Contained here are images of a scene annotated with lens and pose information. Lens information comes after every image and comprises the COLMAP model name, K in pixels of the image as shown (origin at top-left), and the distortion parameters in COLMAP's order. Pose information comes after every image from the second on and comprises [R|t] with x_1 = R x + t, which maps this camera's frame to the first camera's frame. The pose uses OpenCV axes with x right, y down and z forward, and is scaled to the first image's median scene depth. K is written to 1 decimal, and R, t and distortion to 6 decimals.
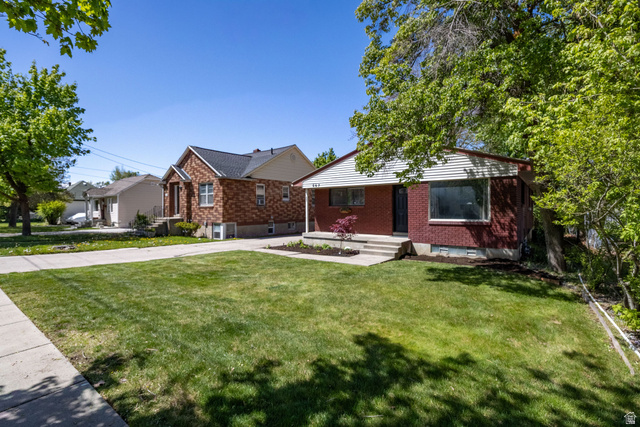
lens RADIAL K [[310.1, 0, 316.8], [0, 310.1, 210.4], [0, 0, 1]] dist [-0.000866, 0.000038]
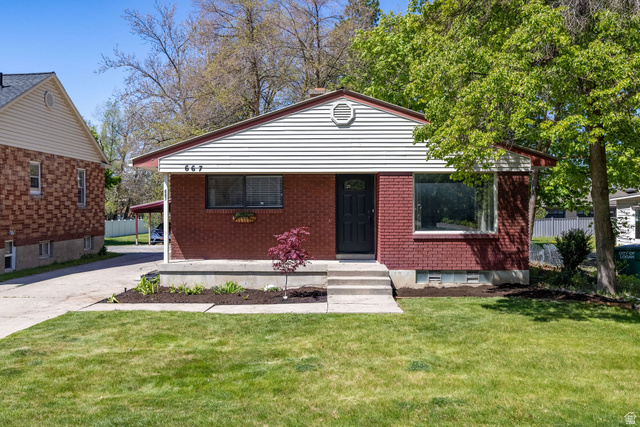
lens RADIAL K [[565.7, 0, 320.6], [0, 565.7, 211.9], [0, 0, 1]] dist [-0.018450, -0.003428]
pose [[0.795397, 0.000187, 0.606089, -0.505496], [-0.000606, 1.000000, 0.000486, -0.012616], [-0.606088, -0.000754, 0.795397, 0.188050]]
